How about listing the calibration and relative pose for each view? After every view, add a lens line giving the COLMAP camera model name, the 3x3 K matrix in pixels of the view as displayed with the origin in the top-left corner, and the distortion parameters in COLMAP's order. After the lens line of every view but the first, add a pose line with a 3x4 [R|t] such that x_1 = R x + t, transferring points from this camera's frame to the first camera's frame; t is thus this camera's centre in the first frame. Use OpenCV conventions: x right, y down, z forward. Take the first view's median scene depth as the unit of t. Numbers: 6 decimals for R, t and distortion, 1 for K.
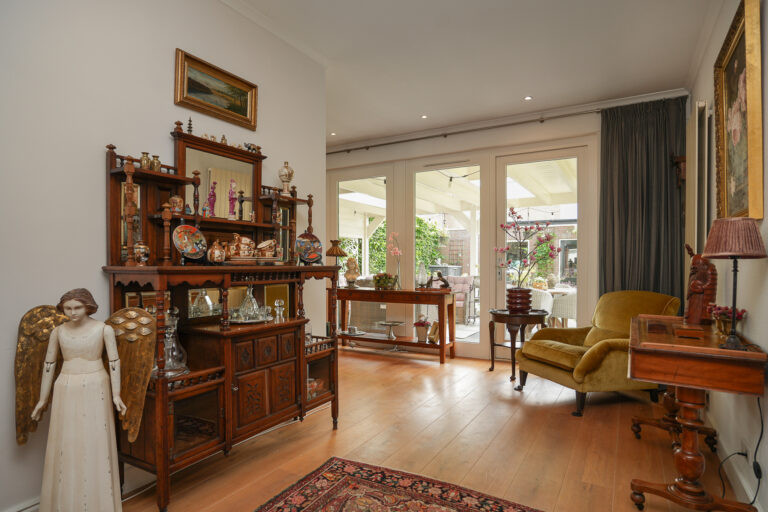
lens RADIAL K [[437.1, 0, 382.5], [0, 437.1, 269.0], [0, 0, 1]] dist [-0.008566, -0.000603]
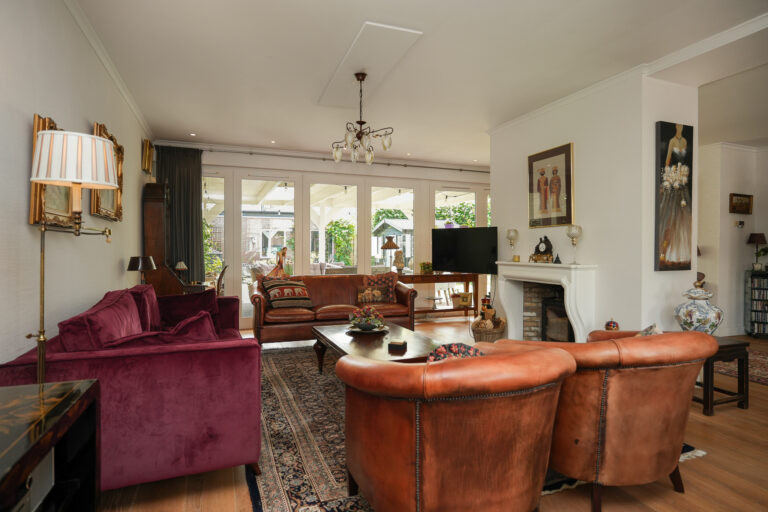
lens RADIAL K [[425.7, 0, 389.9], [0, 425.7, 253.0], [0, 0, 1]] dist [-0.003673, 0.000310]
pose [[0.616324, -0.007117, 0.787461, -1.406965], [0.008142, 0.999963, 0.002665, -0.030543], [-0.787451, 0.004769, 0.616359, 0.350326]]
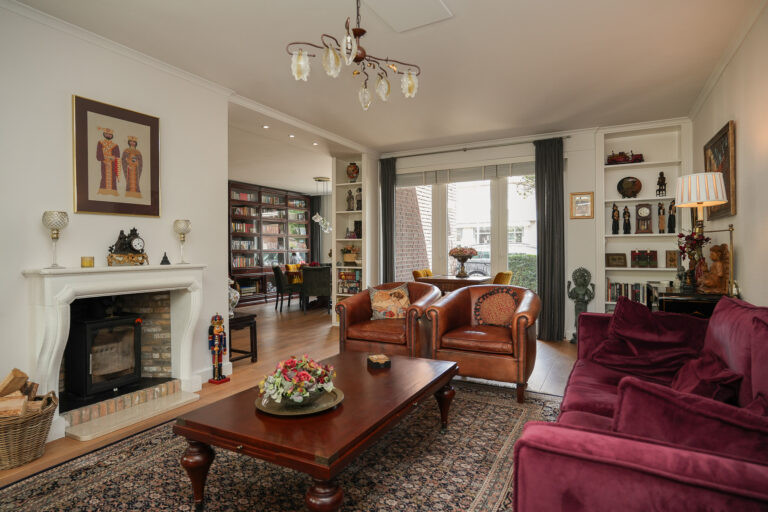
lens RADIAL K [[428.9, 0, 380.4], [0, 428.9, 246.4], [0, 0, 1]] dist [-0.002930, -0.000123]
pose [[-0.999709, 0.003976, -0.023773, -0.793430], [0.003796, 0.999964, 0.007628, -0.038559], [0.023803, 0.007535, -0.999688, 1.426237]]
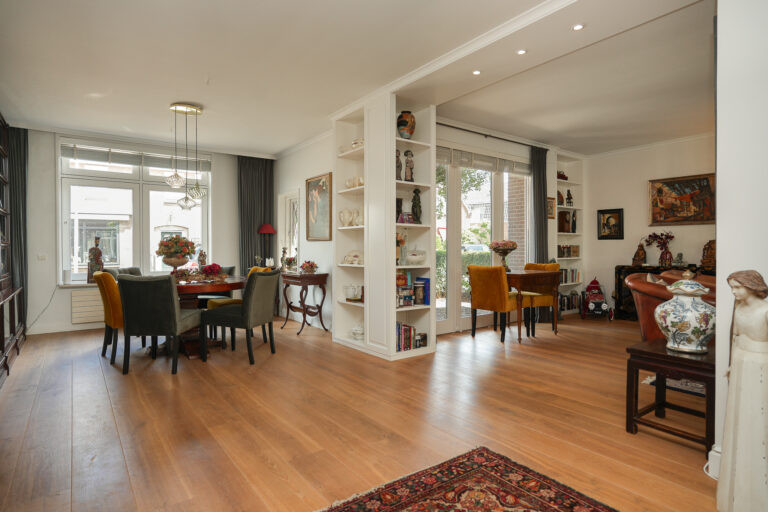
lens RADIAL K [[428.9, 0, 380.4], [0, 428.9, 246.4], [0, 0, 1]] dist [-0.002930, -0.000123]
pose [[-0.385507, -0.003226, -0.922699, 0.242999], [-0.014652, 0.999889, 0.002626, -0.002538], [0.922589, 0.014531, -0.385511, 0.227304]]
